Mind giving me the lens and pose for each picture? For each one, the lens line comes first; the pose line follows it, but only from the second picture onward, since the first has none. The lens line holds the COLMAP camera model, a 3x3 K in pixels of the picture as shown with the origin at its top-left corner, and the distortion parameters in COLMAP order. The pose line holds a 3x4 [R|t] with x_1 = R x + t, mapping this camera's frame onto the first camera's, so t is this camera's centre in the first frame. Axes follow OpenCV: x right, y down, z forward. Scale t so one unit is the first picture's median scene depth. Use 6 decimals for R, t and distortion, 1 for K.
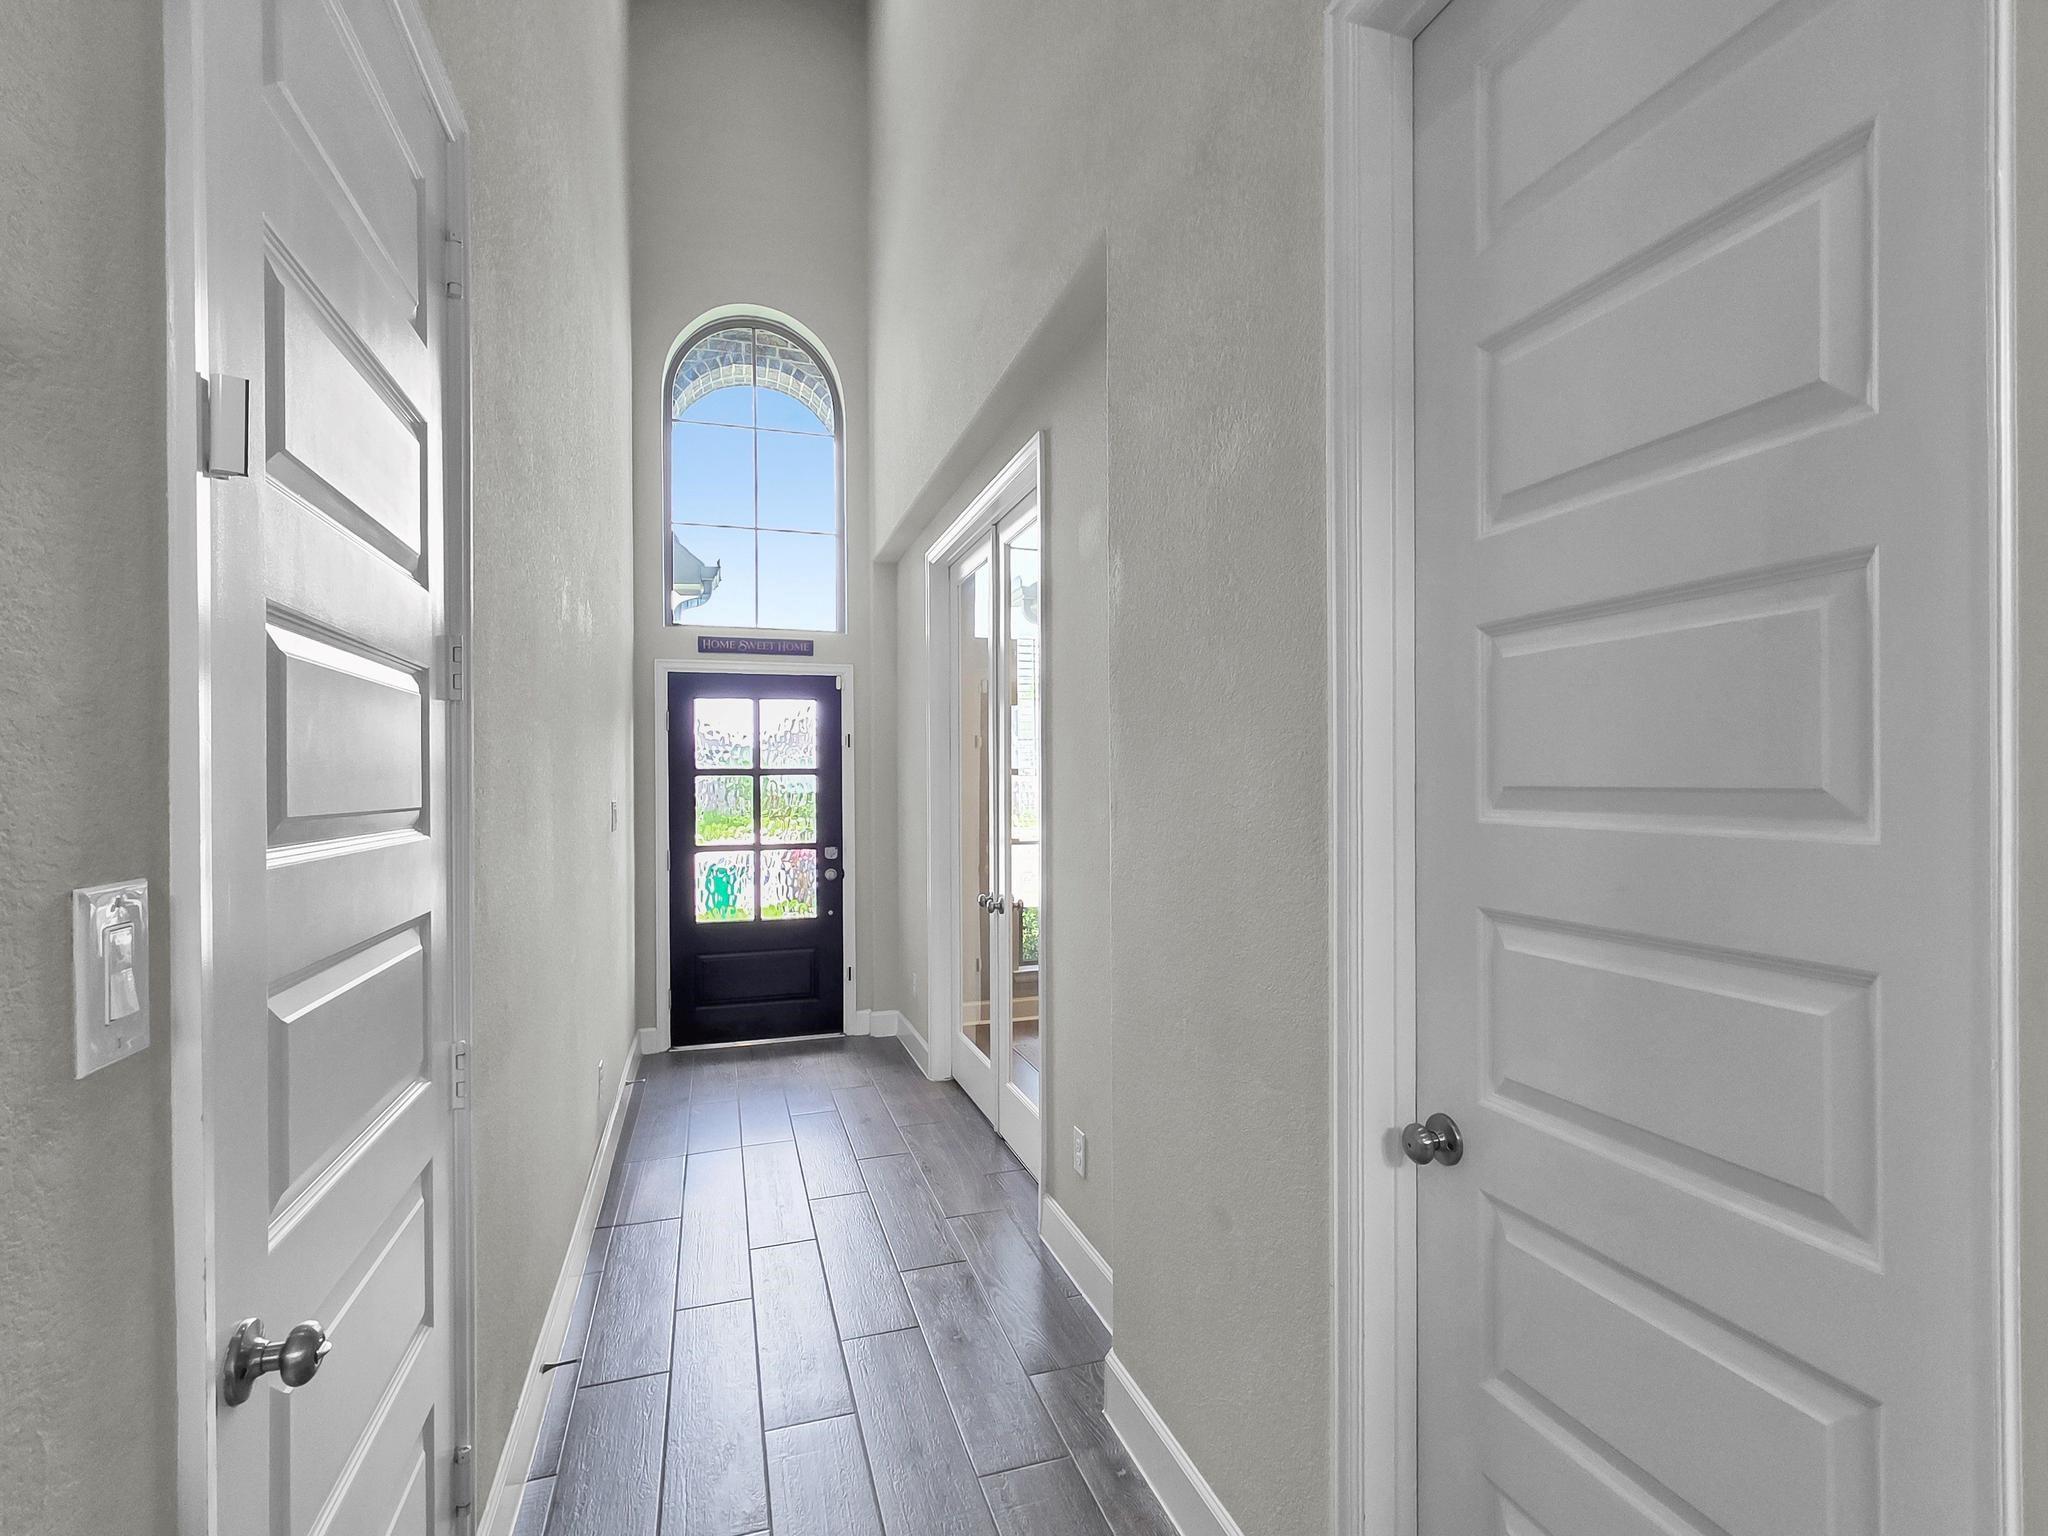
lens RADIAL K [[970.6, 0, 1030.8], [0, 970.6, 773.7], [0, 0, 1]] dist [-0.000408, -0.000281]
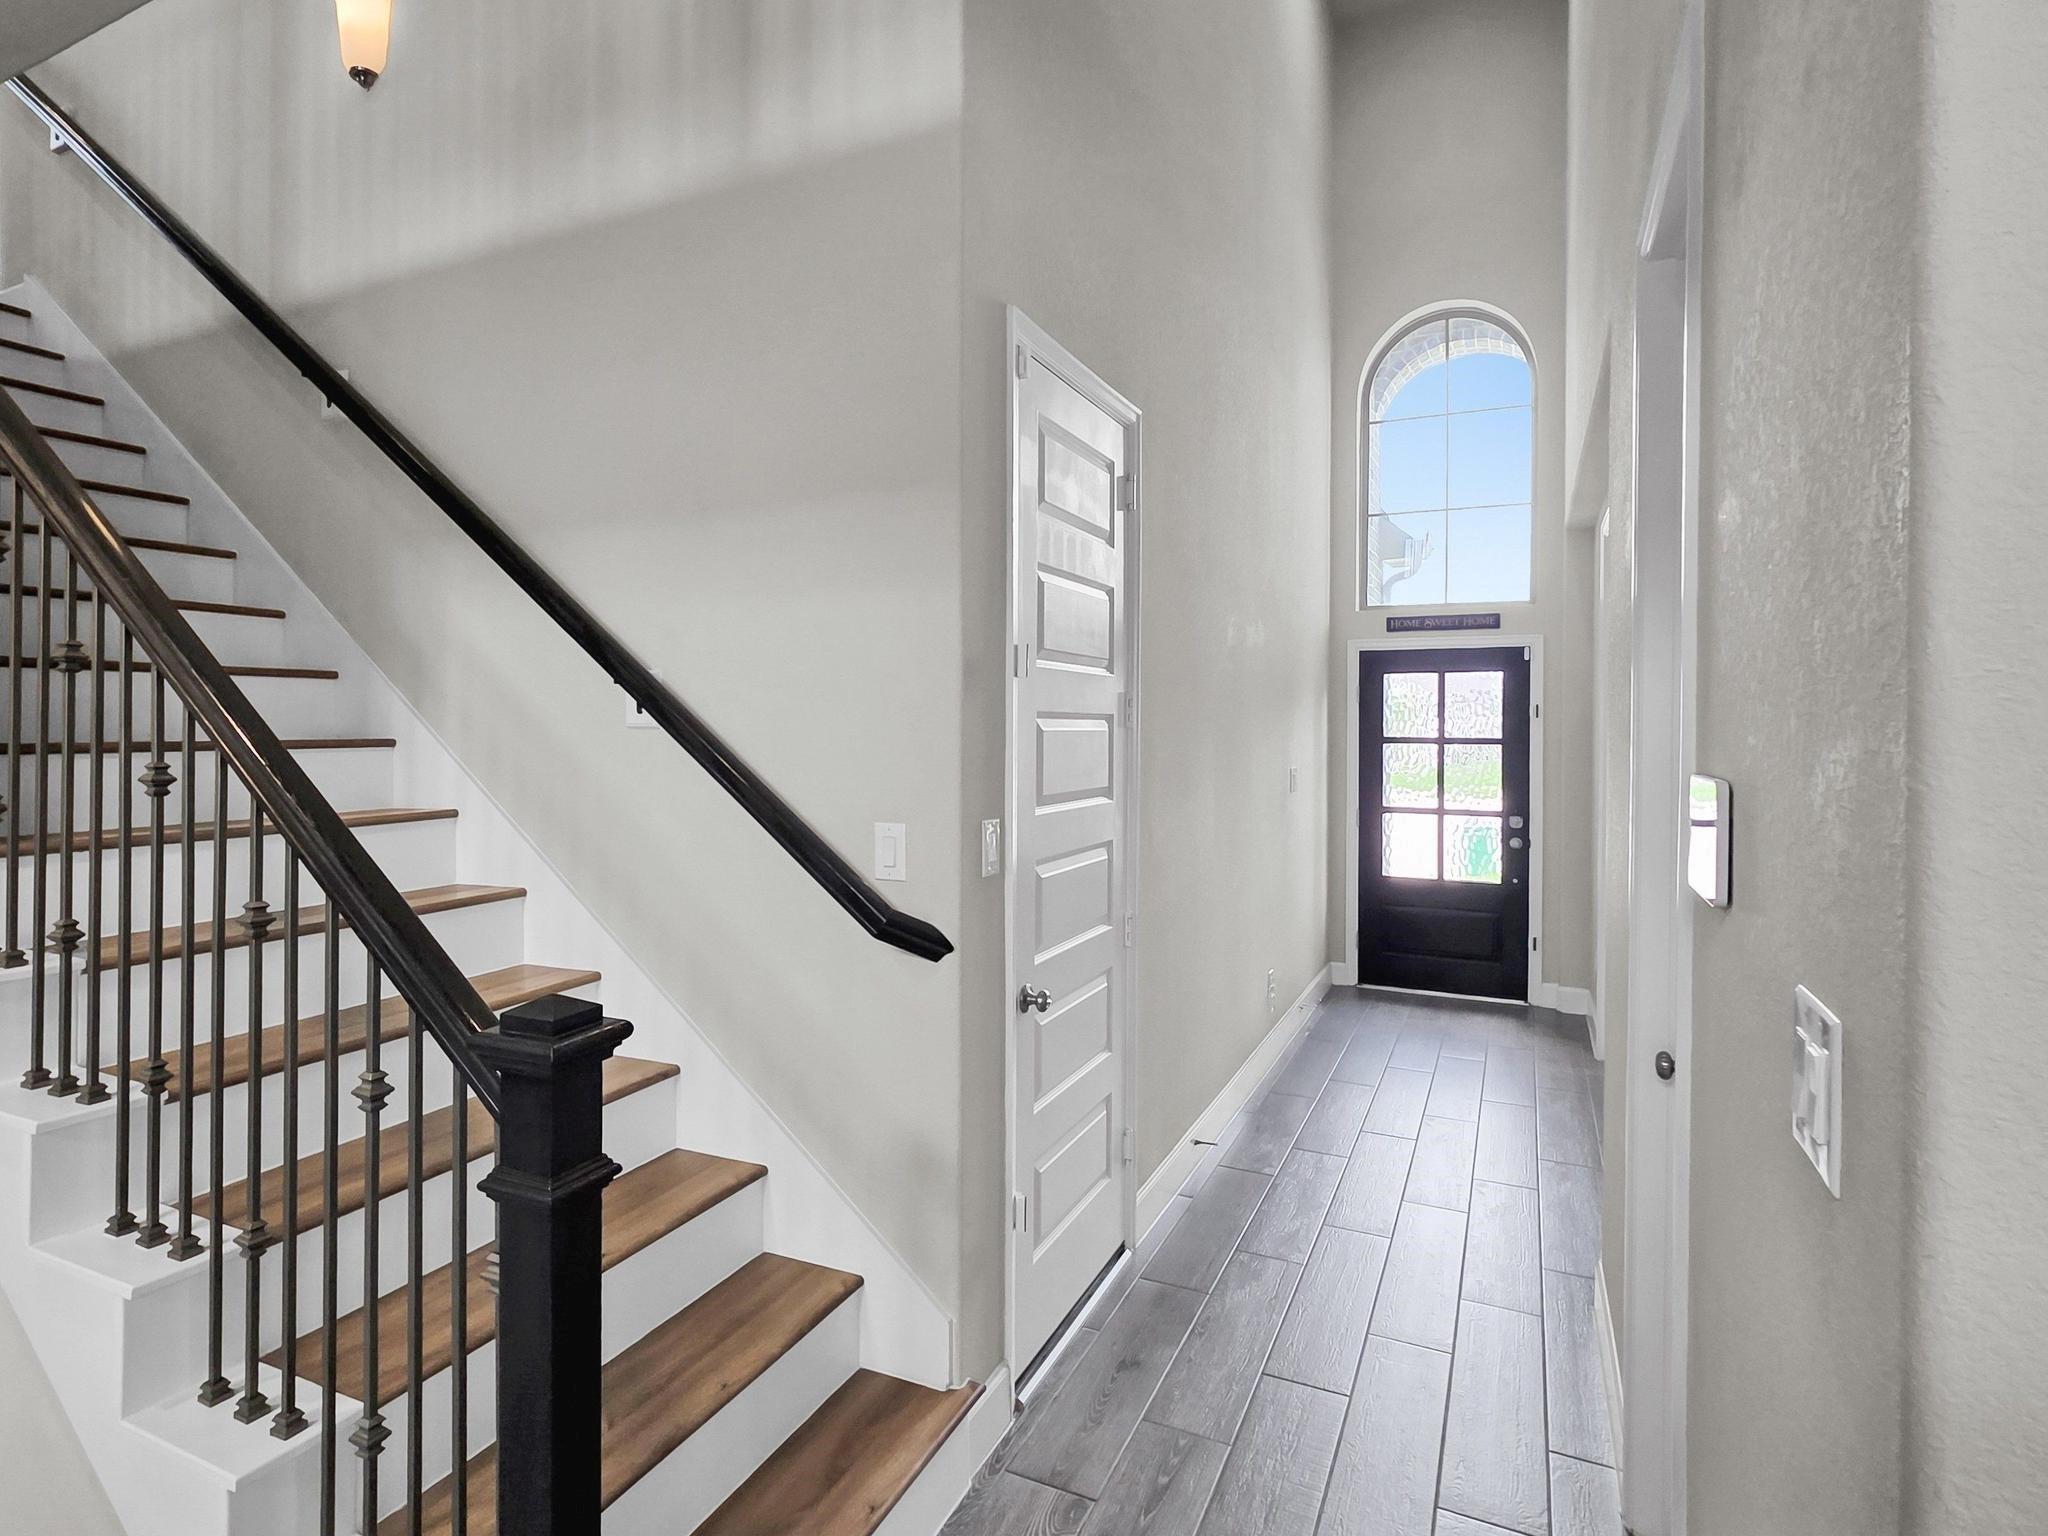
lens RADIAL K [[970.6, 0, 1030.8], [0, 970.6, 773.7], [0, 0, 1]] dist [-0.000408, -0.000281]
pose [[0.746420, 0.042110, -0.664142, 0.090466], [-0.011627, 0.998669, 0.050254, -0.014118], [0.665374, -0.029788, 0.745916, -0.092136]]
